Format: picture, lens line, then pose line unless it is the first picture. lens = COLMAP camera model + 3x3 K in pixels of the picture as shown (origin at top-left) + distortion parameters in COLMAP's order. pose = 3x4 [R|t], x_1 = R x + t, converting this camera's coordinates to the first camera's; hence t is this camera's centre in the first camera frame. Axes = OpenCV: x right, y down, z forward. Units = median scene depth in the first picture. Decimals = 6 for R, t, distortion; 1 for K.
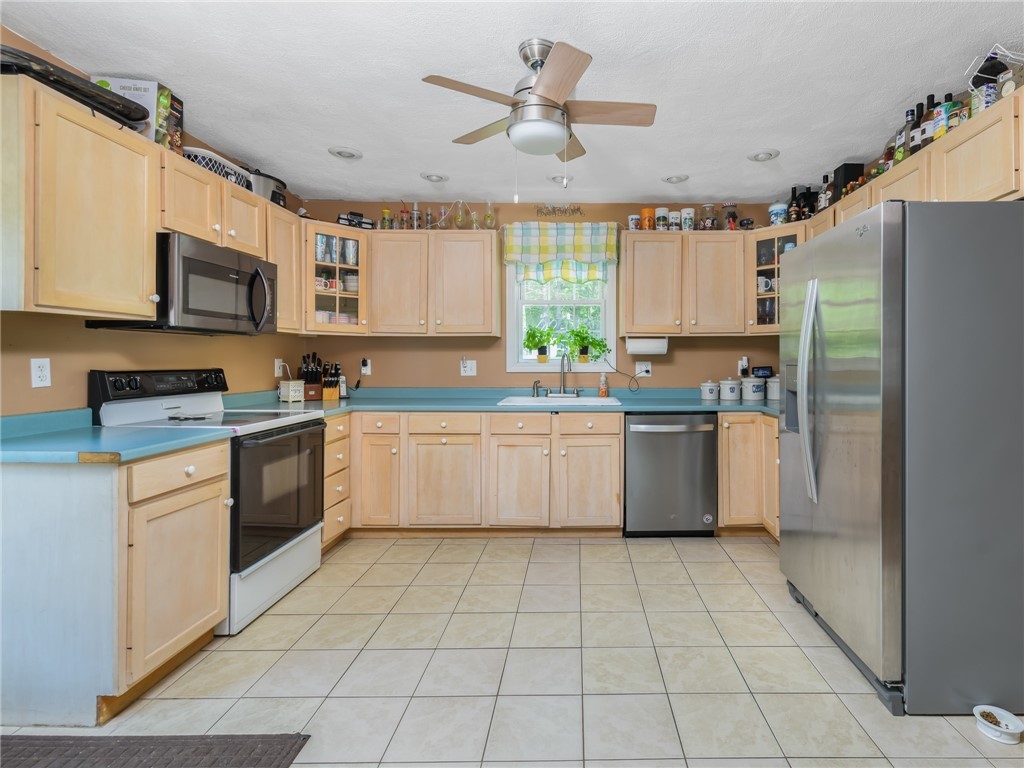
lens RADIAL K [[520.5, 0, 590.6], [0, 520.5, 365.1], [0, 0, 1]] dist [0.005997, -0.001574]
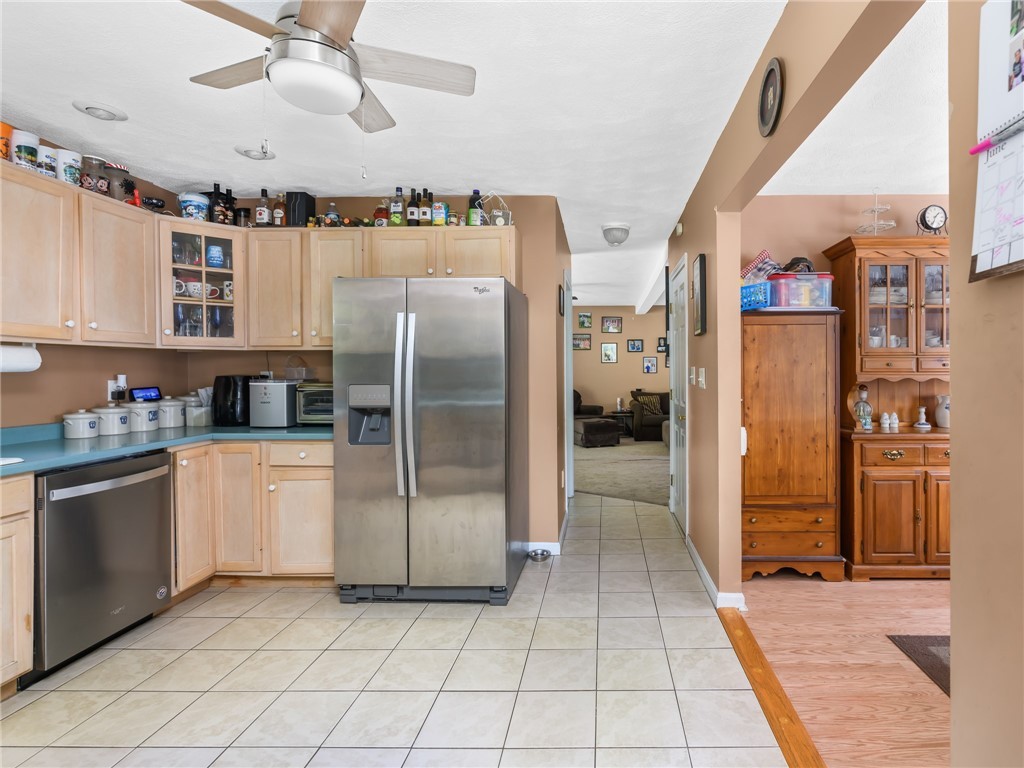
lens RADIAL K [[534.5, 0, 577.6], [0, 534.5, 377.1], [0, 0, 1]] dist [-0.001493, -0.001119]
pose [[0.028136, -0.009310, 0.999561, -0.515286], [0.011755, 0.999891, 0.008983, -0.014126], [-0.999535, 0.011497, 0.028243, 0.373443]]
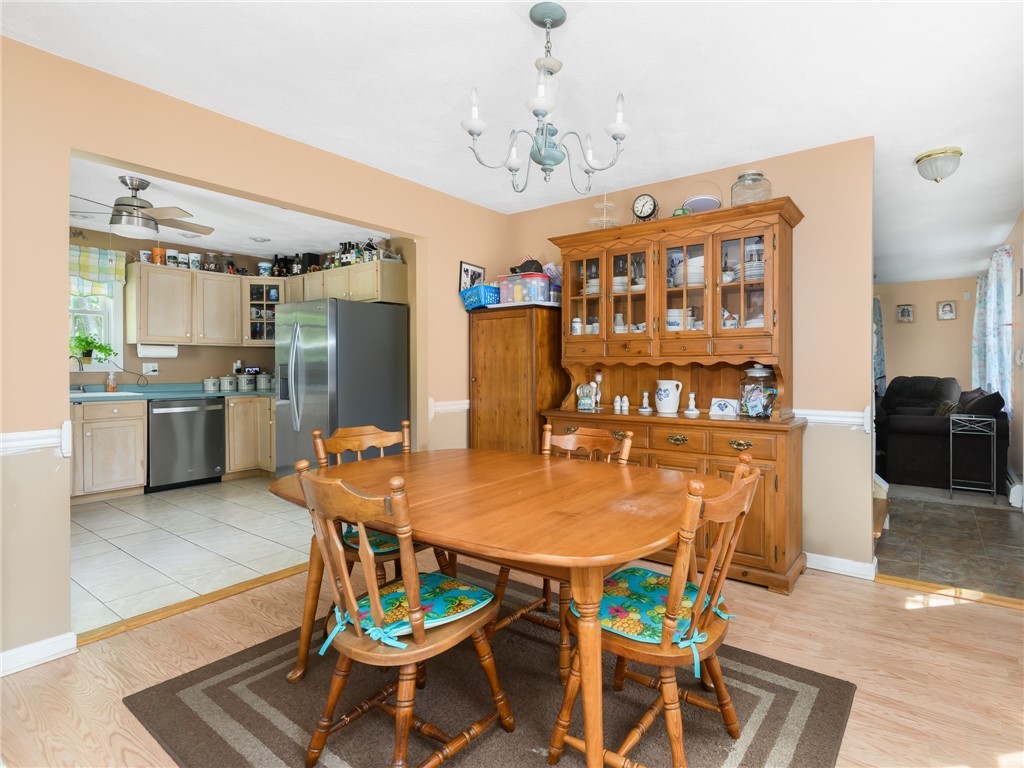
lens RADIAL K [[534.5, 0, 584.7], [0, 534.5, 370.1], [0, 0, 1]] dist [-0.001493, -0.001119]
pose [[0.583566, -0.004256, 0.812055, -0.399327], [0.005362, 0.999985, 0.001387, 0.016256], [-0.812048, 0.003545, 0.583580, -0.741271]]
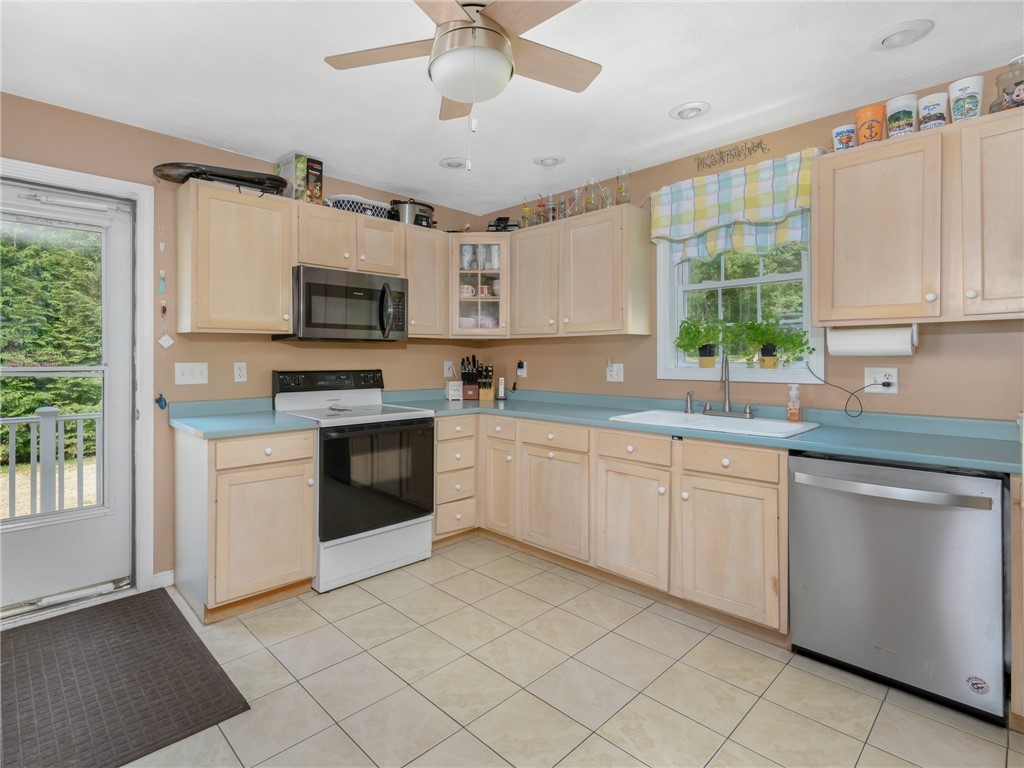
lens RADIAL K [[519.5, 0, 447.1], [0, 519.5, 359.5], [0, 0, 1]] dist [-0.002534, 0.002439]
pose [[0.650210, 0.001767, -0.759753, 0.268335], [-0.007229, 0.999966, -0.003860, -0.011887], [0.759720, 0.008002, 0.650201, 0.285562]]
